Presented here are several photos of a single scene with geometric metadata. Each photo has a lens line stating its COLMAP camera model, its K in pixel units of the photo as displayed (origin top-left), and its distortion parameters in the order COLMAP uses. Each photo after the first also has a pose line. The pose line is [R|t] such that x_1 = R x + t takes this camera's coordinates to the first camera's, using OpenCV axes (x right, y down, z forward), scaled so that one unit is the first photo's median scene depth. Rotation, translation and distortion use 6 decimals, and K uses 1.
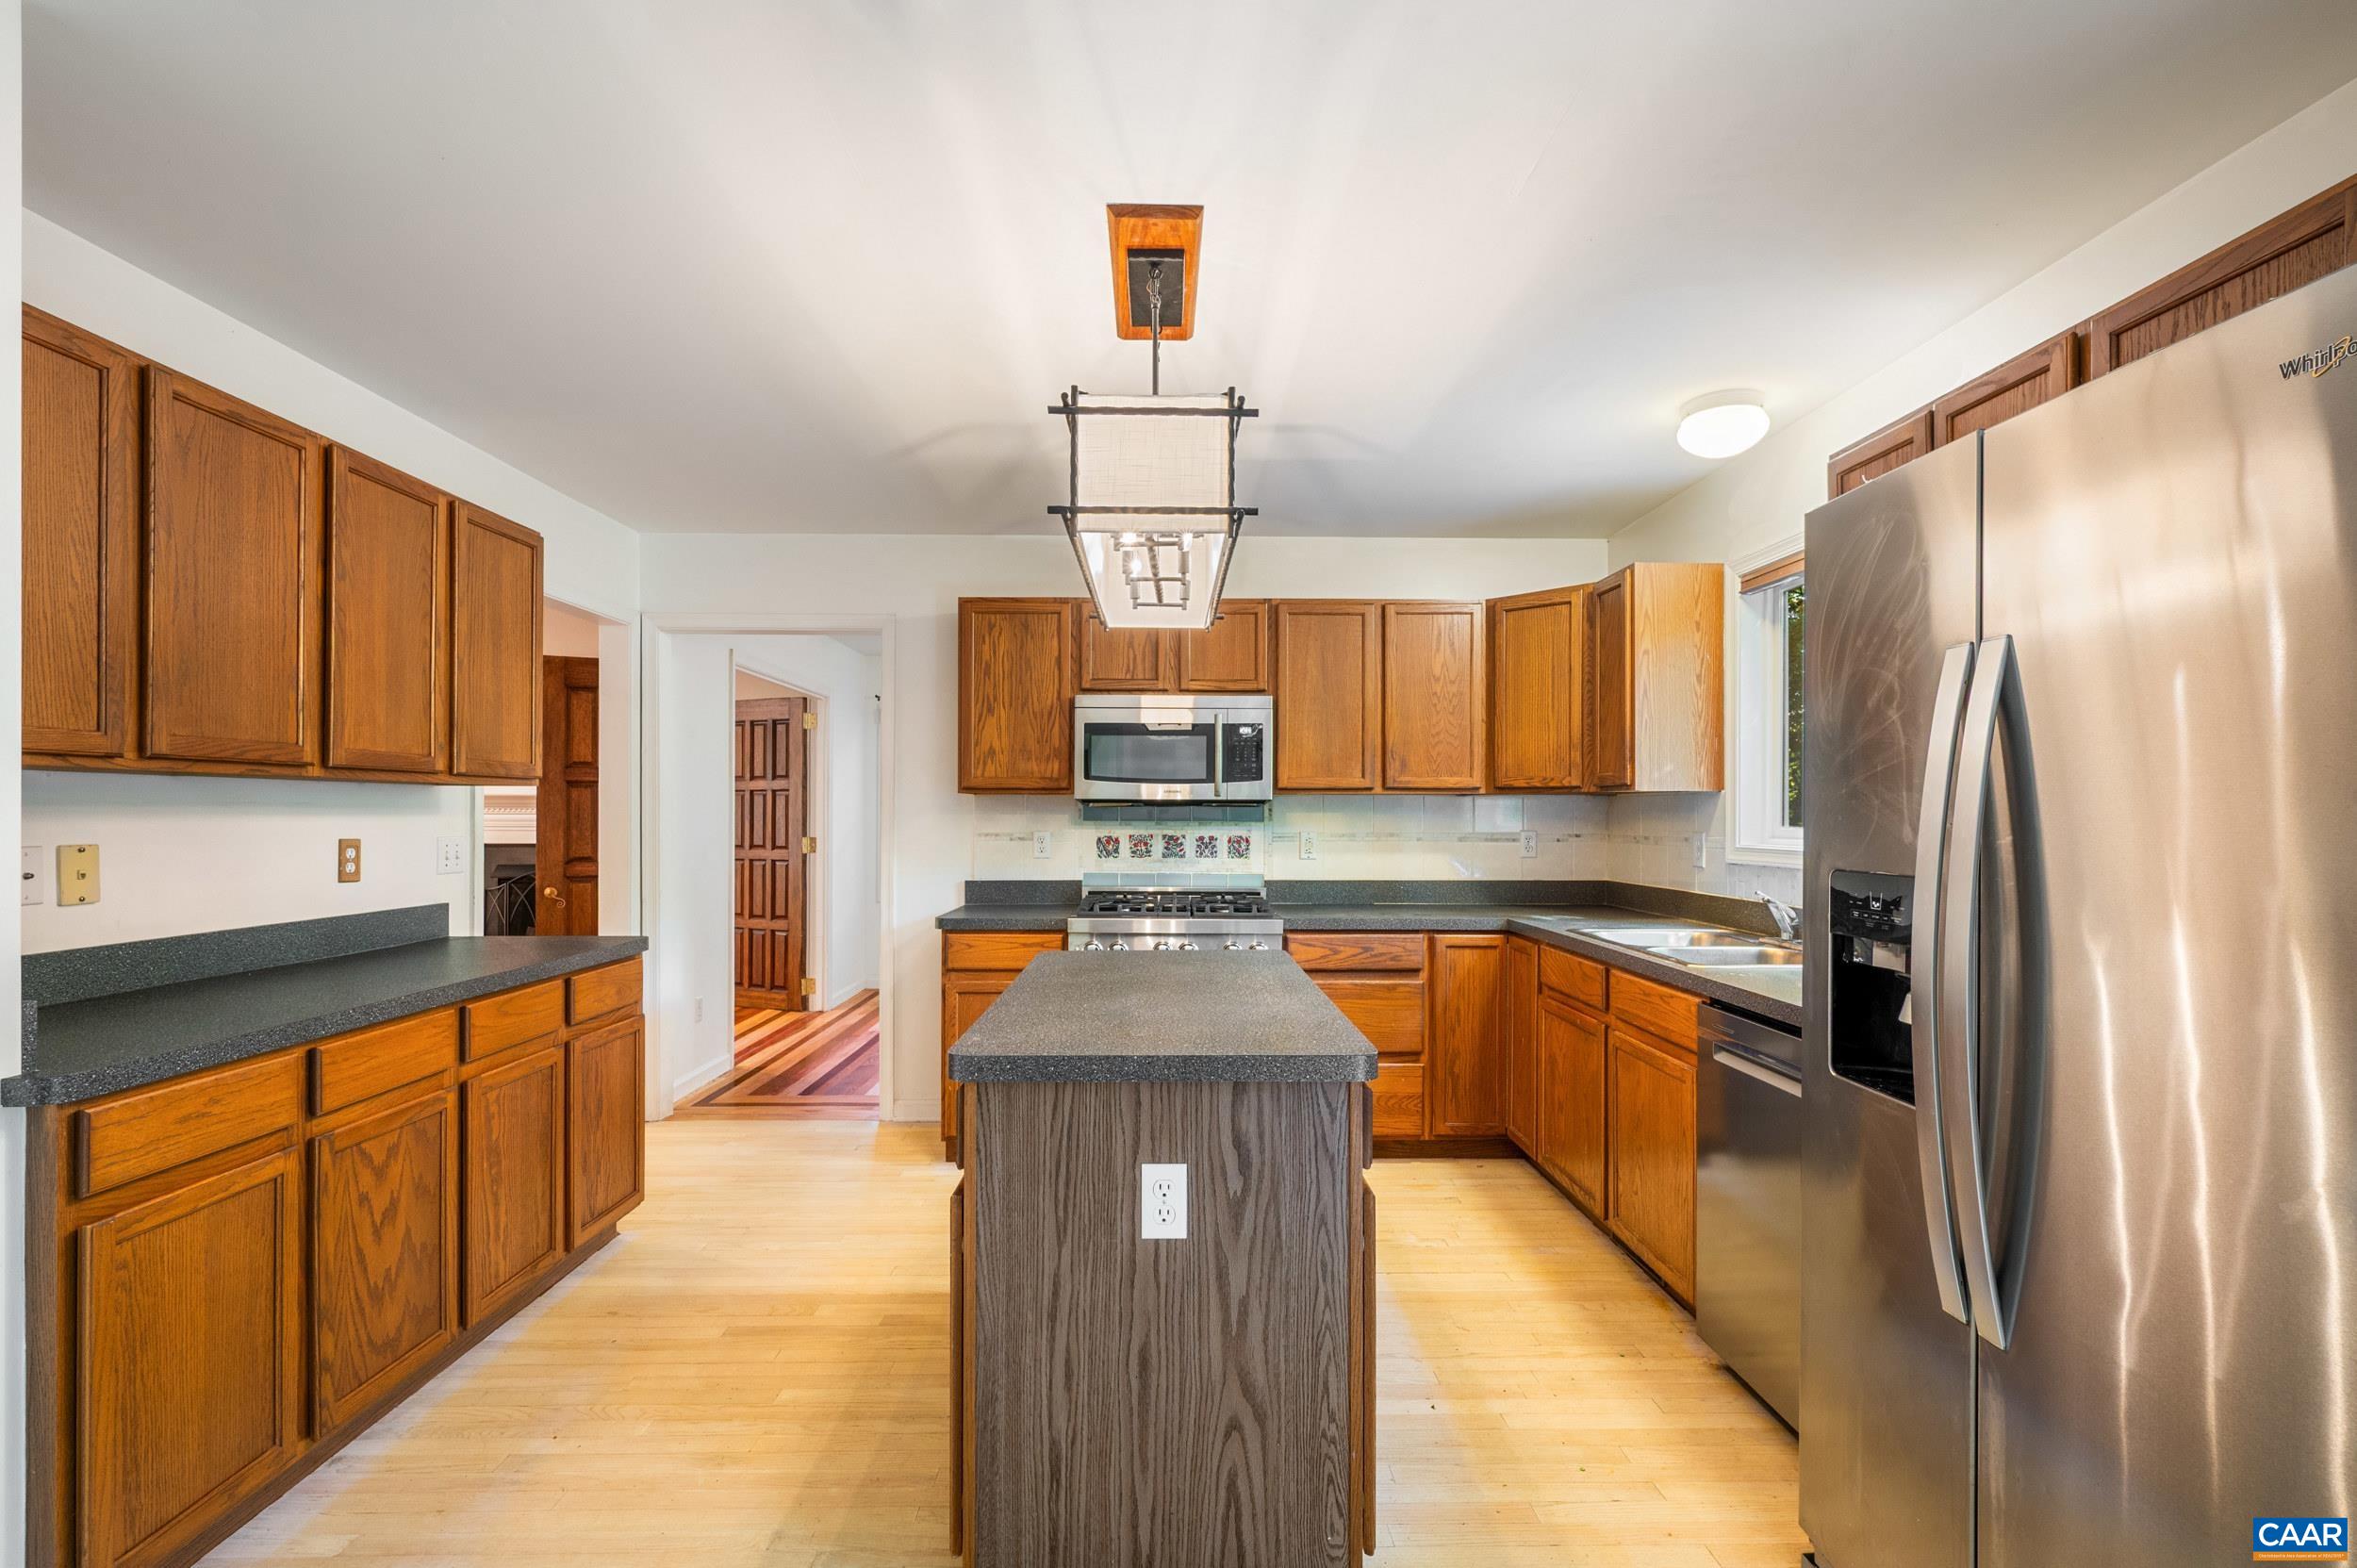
lens RADIAL K [[1064.5, 0, 1174.9], [0, 1064.5, 810.1], [0, 0, 1]] dist [0.003382, 0.000962]
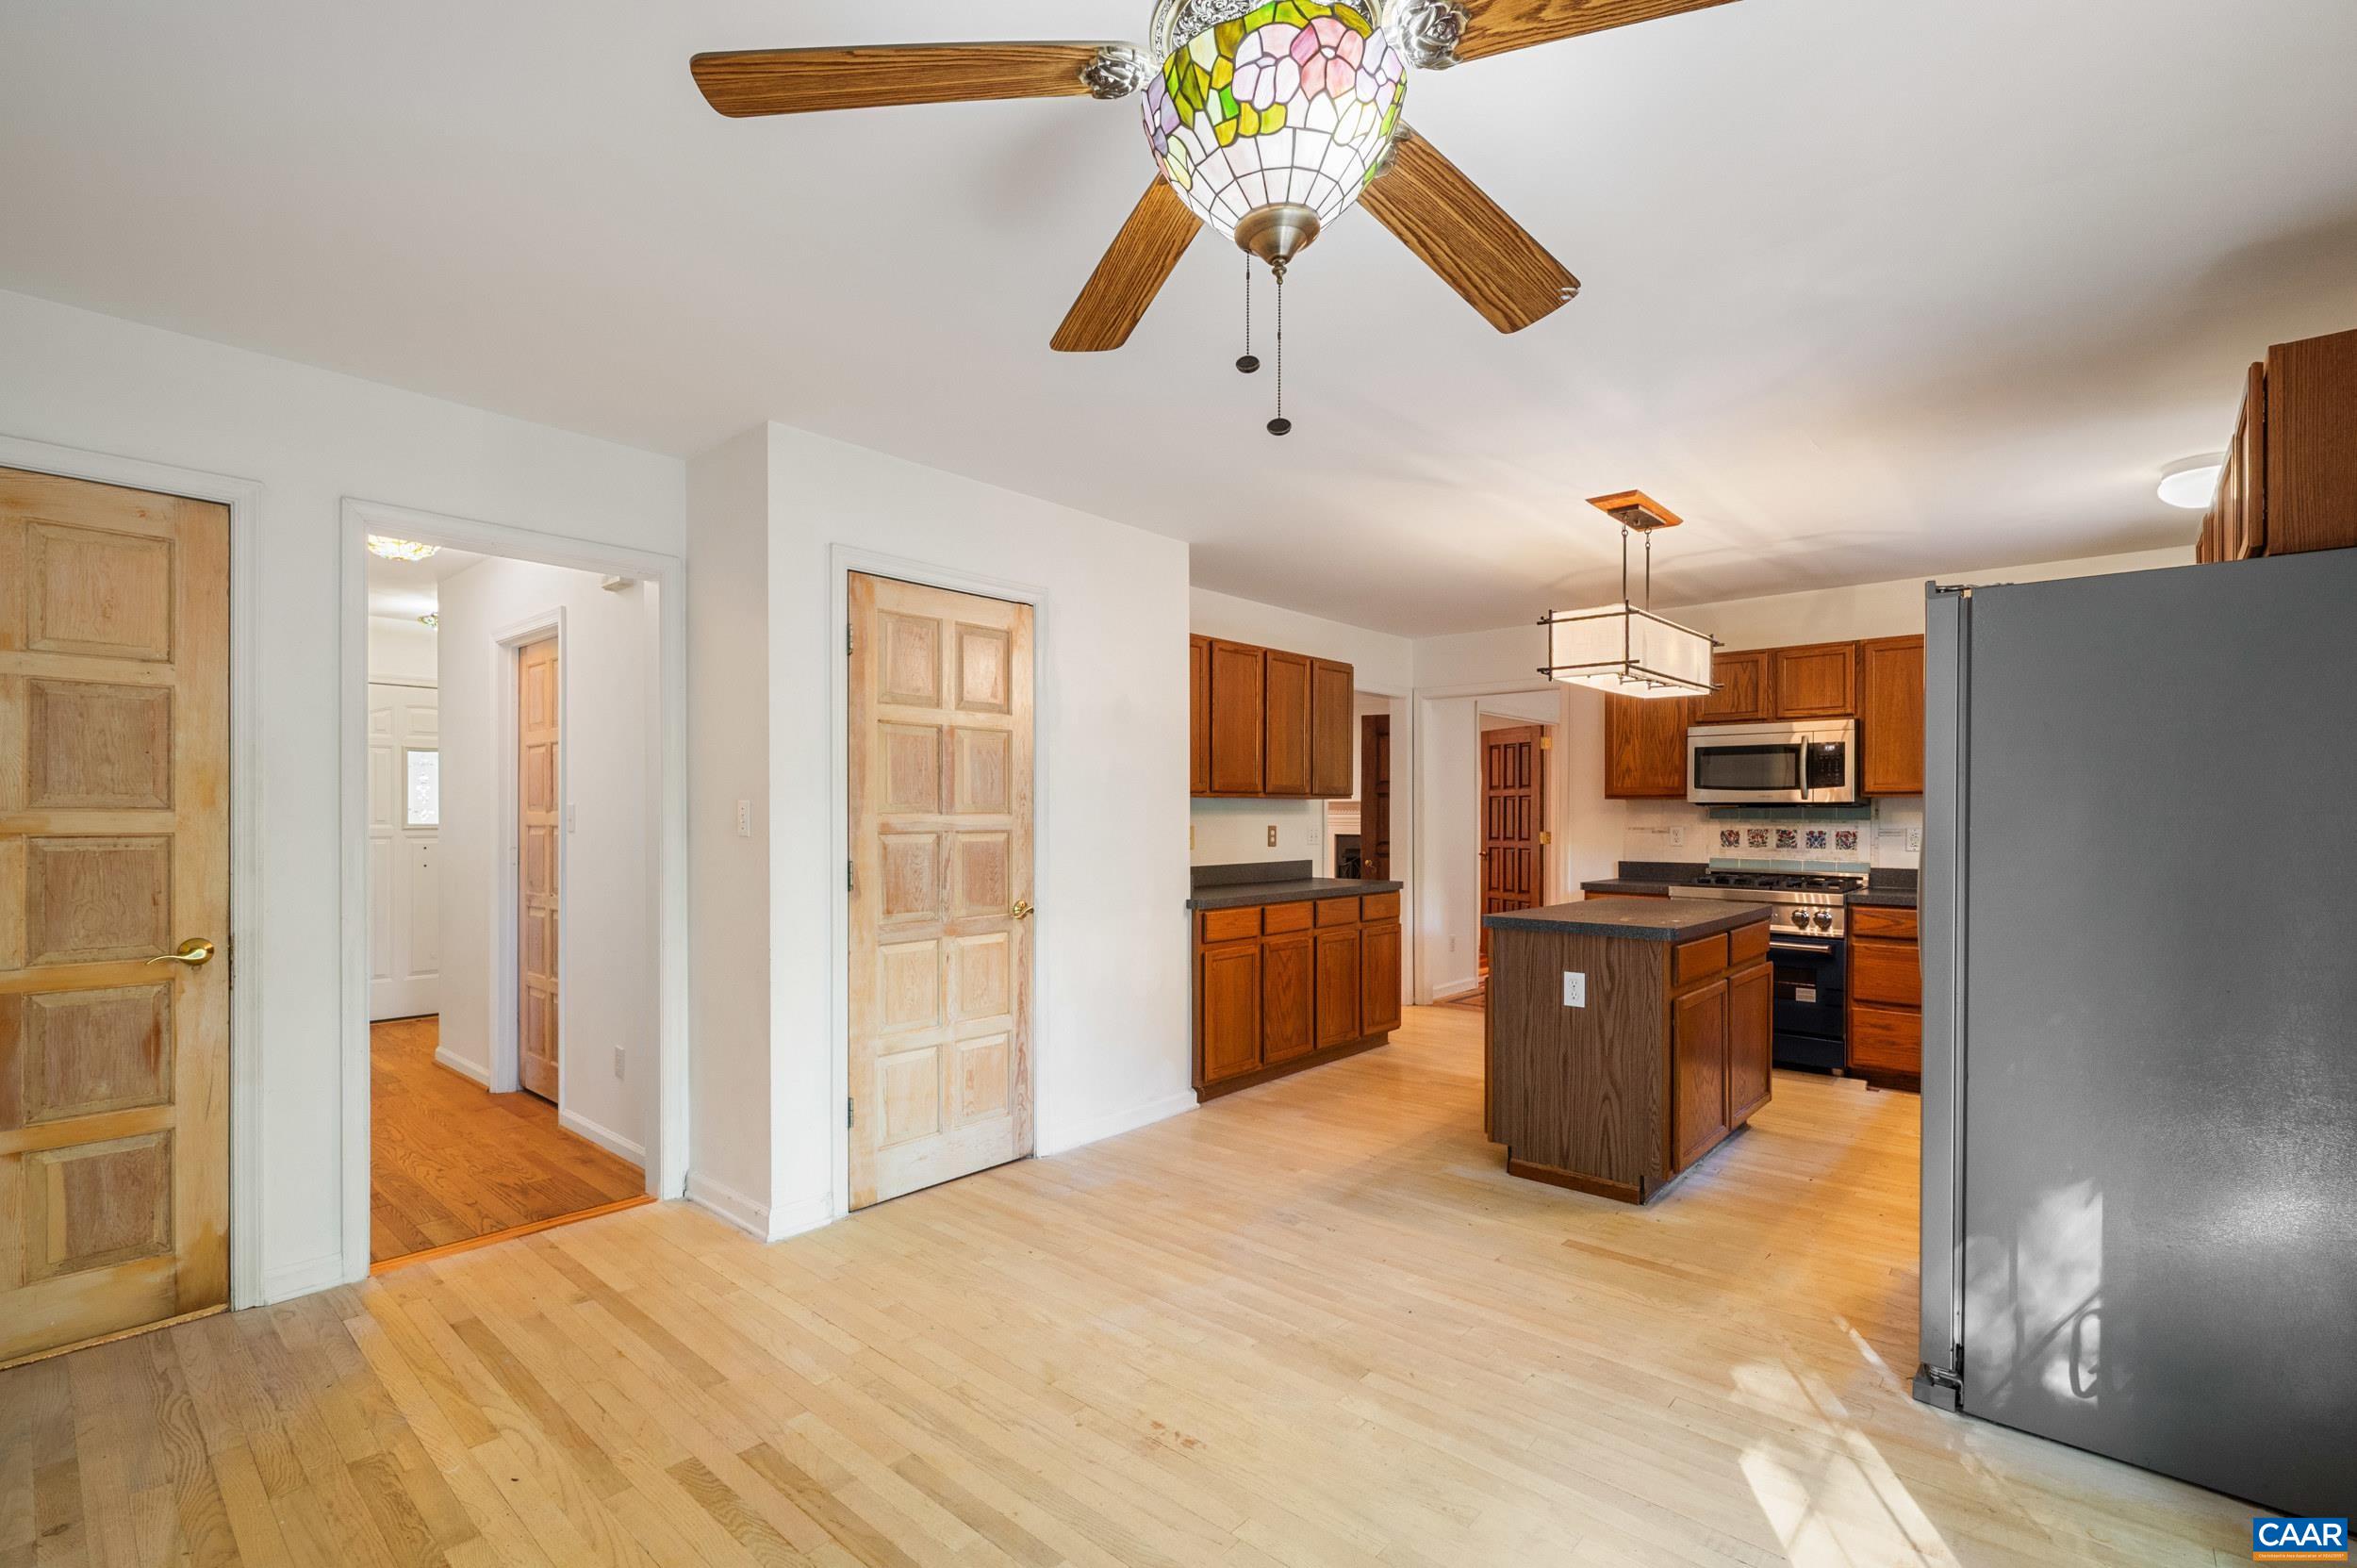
lens RADIAL K [[1064.5, 0, 1179.2], [0, 1064.5, 815.9], [0, 0, 1]] dist [0.003382, 0.000962]
pose [[0.741773, 0.000391, -0.670651, 0.415617], [0.002681, 0.999990, 0.003549, 0.000090], [0.670646, -0.004430, 0.741764, -0.567194]]
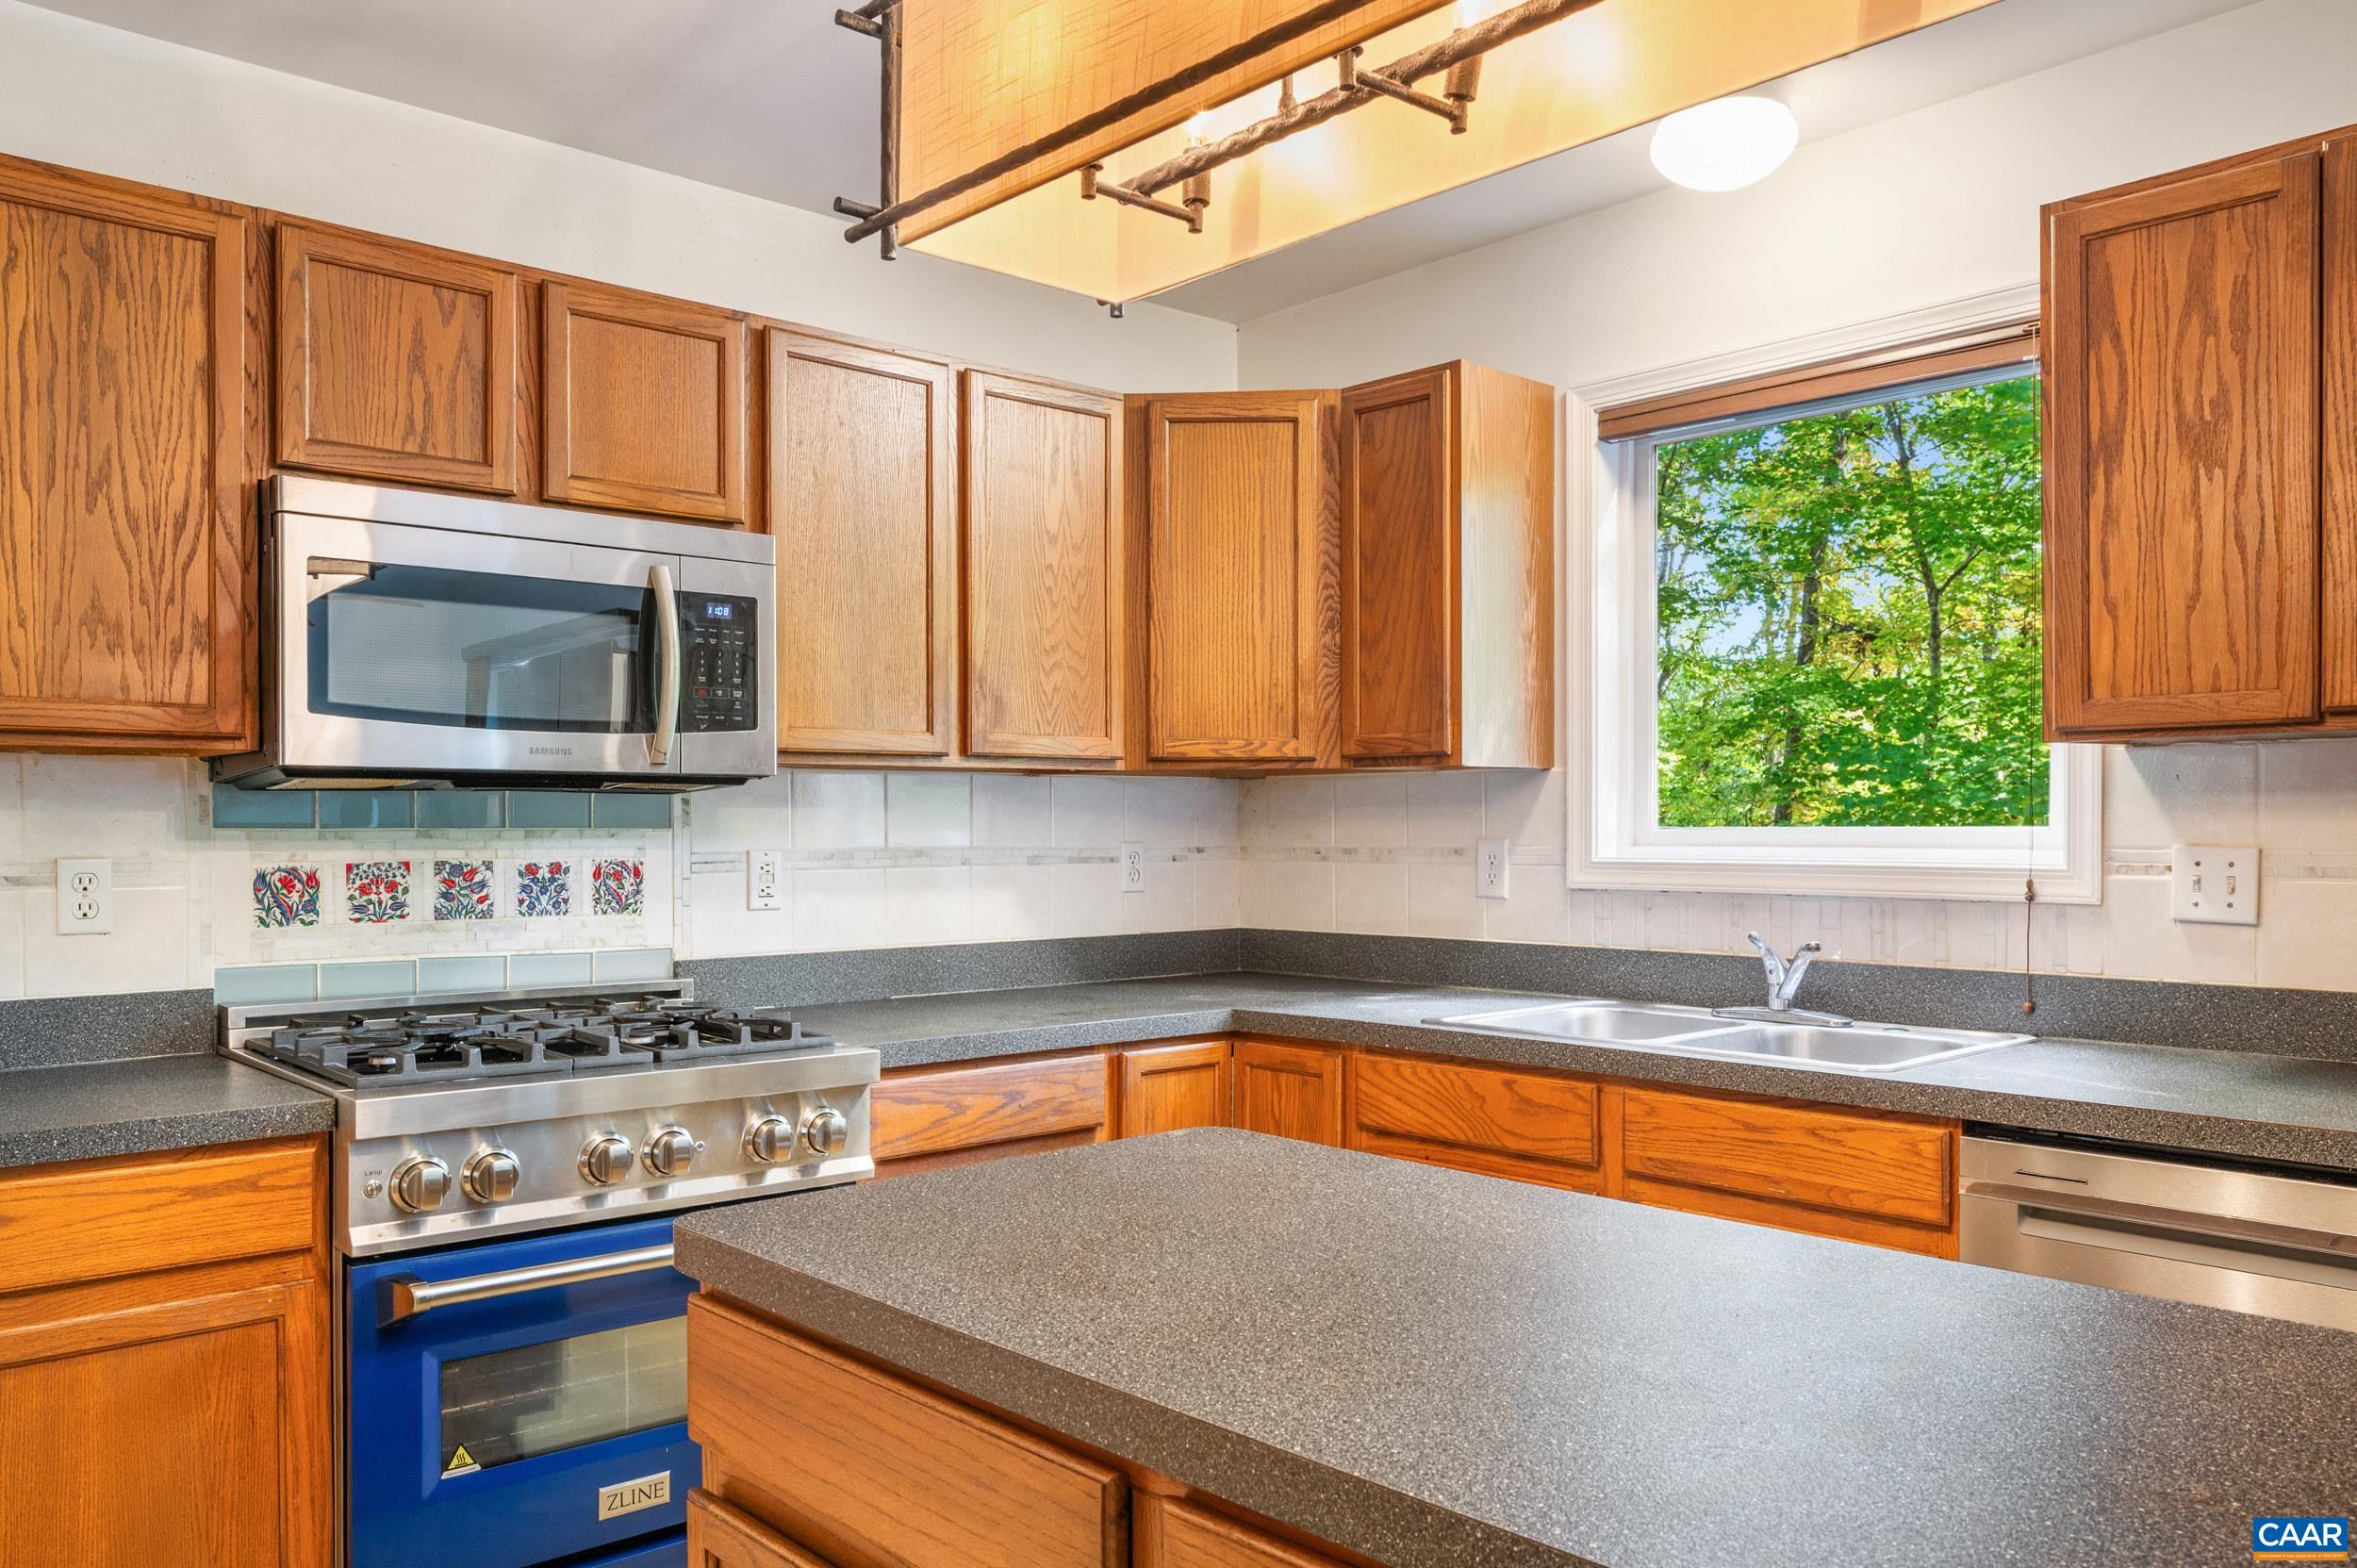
lens RADIAL K [[1727.6, 0, 1164.6], [0, 1727.6, 839.2], [0, 0, 1]] dist [-0.000484, -0.001578]
pose [[0.753188, -0.009842, 0.657731, -0.305904], [0.003206, 0.999931, 0.011291, 0.010819], [-0.657797, -0.006395, 0.753168, 0.438932]]
